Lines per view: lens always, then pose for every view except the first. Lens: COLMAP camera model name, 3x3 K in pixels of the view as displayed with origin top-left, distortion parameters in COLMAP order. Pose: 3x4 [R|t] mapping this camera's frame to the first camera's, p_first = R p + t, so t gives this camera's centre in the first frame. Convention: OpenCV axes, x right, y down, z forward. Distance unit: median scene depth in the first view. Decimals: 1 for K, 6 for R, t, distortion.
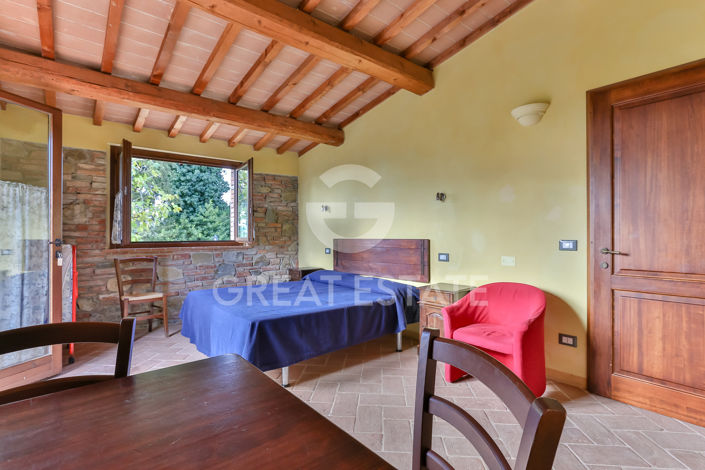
lens RADIAL K [[338.7, 0, 353.9], [0, 338.7, 231.0], [0, 0, 1]] dist [0.001826, 0.000402]
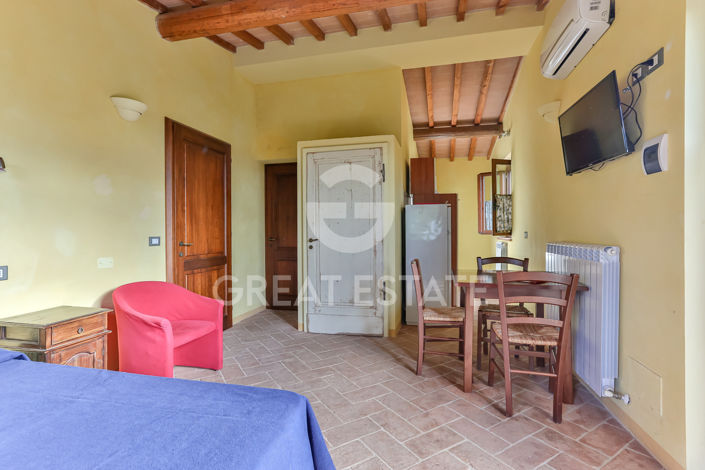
lens RADIAL K [[338.7, 0, 353.9], [0, 338.7, 231.0], [0, 0, 1]] dist [0.001826, 0.000402]
pose [[-0.599564, 0.000560, 0.800327, -0.766141], [-0.000725, 0.999999, -0.001243, 0.008998], [-0.800327, -0.001326, -0.599563, 1.257947]]
